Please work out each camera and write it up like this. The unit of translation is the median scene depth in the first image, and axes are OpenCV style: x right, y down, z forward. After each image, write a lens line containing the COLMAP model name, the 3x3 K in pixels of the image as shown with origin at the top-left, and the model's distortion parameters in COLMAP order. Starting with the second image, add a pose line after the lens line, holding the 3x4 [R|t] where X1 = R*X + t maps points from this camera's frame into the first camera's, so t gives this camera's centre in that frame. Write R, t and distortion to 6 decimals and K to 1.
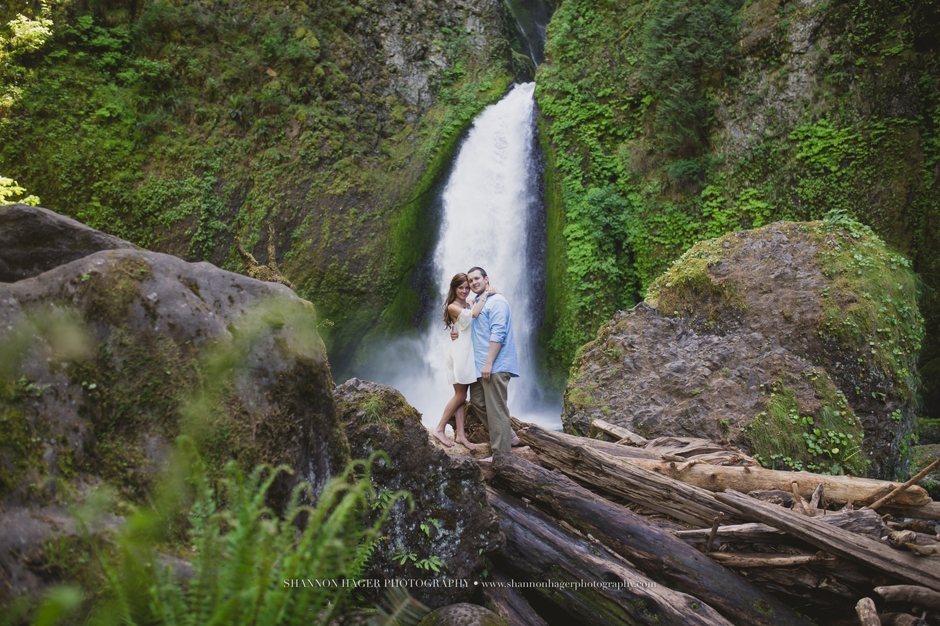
lens RADIAL K [[894.3, 0, 470.0], [0, 894.3, 309.5], [0, 0, 1]] dist [-0.029326, 0.000000]
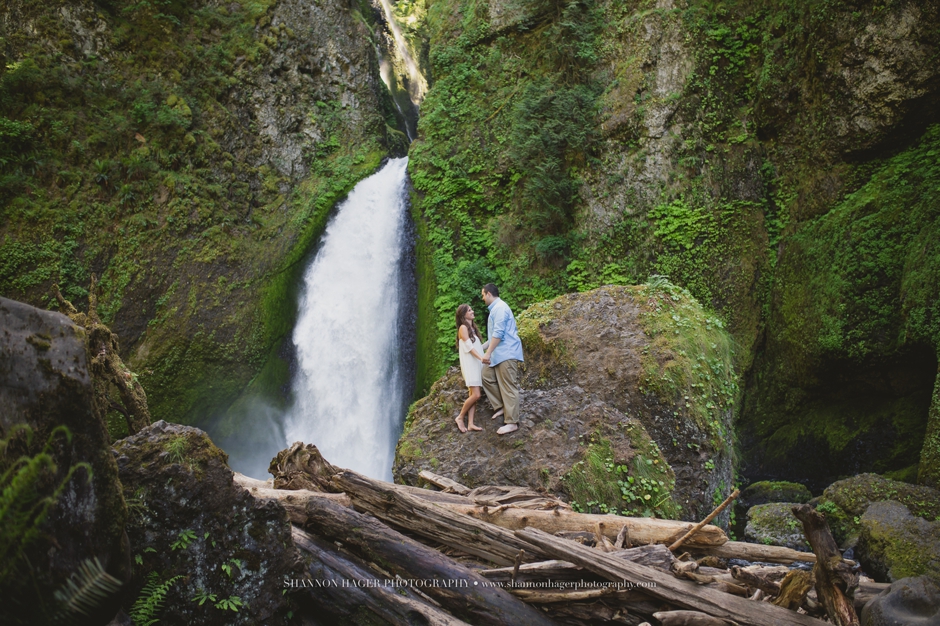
lens RADIAL K [[894.3, 0, 468.3], [0, 894.3, 307.3], [0, 0, 1]] dist [-0.029326, 0.000000]
pose [[0.991289, 0.012585, 0.131104, 0.010872], [-0.001365, 0.996353, -0.085321, 0.004648], [-0.131700, 0.084399, 0.987690, -0.006894]]
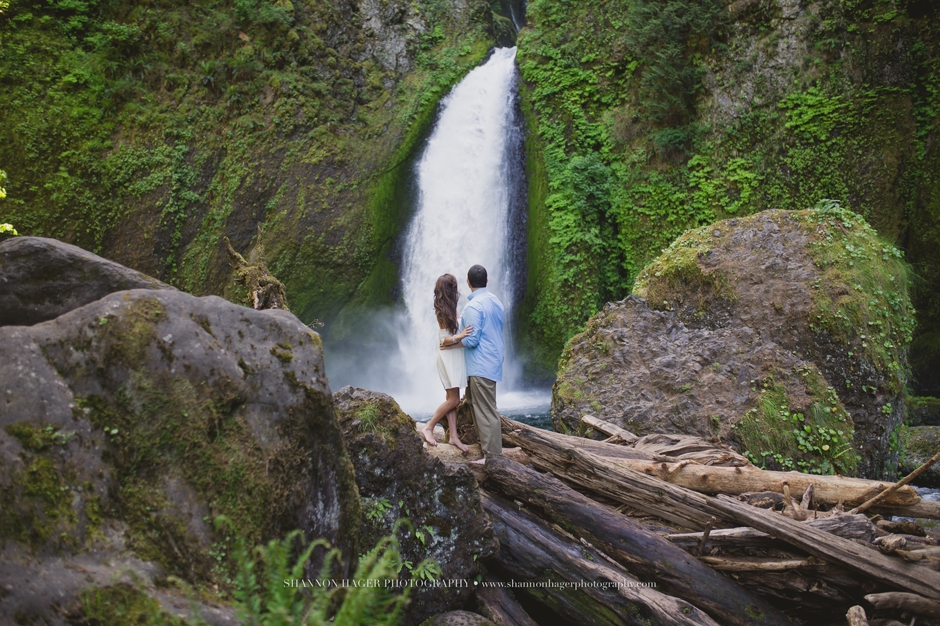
lens RADIAL K [[922.5, 0, 456.3], [0, 922.5, 297.3], [0, 0, 1]] dist [-0.025245, 0.000000]
pose [[0.999954, 0.000132, 0.009577, -0.002525], [-0.000343, 0.999757, 0.022022, -0.006001], [-0.009571, -0.022024, 0.999712, -0.004174]]
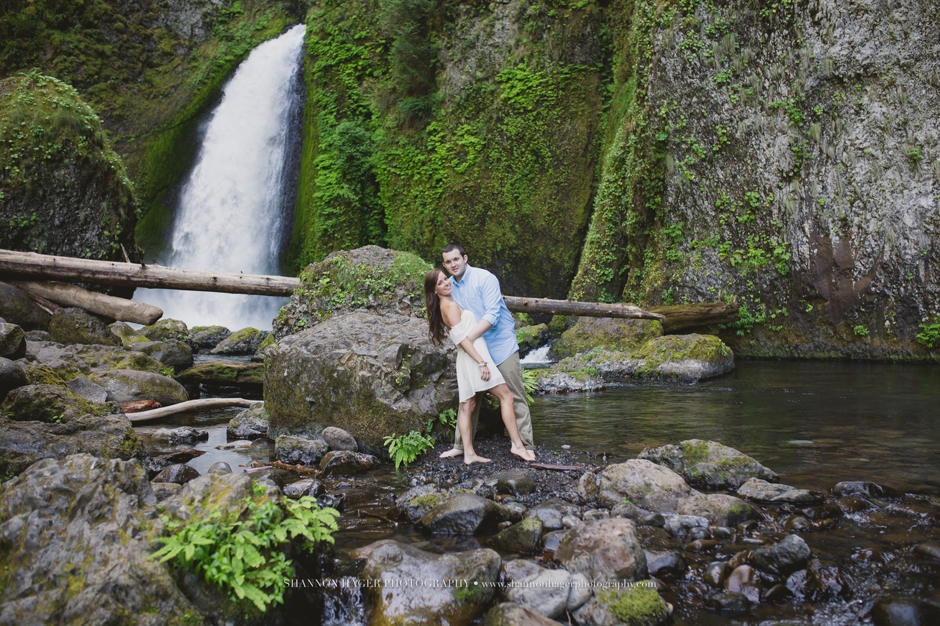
lens RADIAL K [[894.3, 0, 462.9], [0, 894.3, 302.1], [0, 0, 1]] dist [-0.029326, 0.000000]
pose [[0.997412, 0.030608, 0.065058, 0.245567], [-0.032863, 0.998885, 0.033879, 0.046711], [-0.063948, -0.035929, 0.997306, -0.116452]]
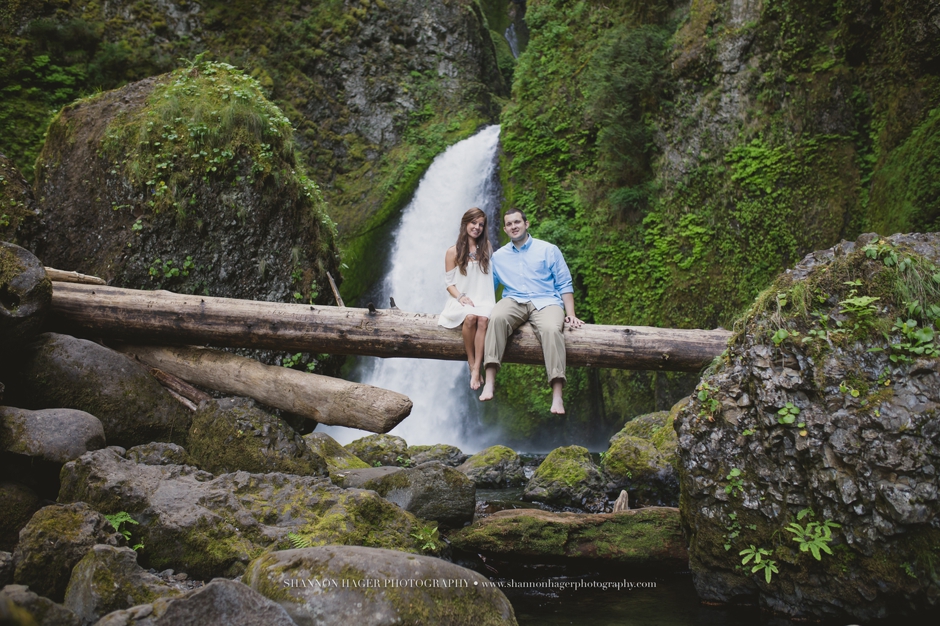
lens RADIAL K [[894.3, 0, 466.7], [0, 894.3, 304.2], [0, 0, 1]] dist [-0.029326, 0.000000]
pose [[0.992131, 0.006389, -0.125038, 0.197178], [-0.018749, 0.995017, -0.097930, 0.059883], [0.123790, 0.099504, 0.987307, 0.028696]]
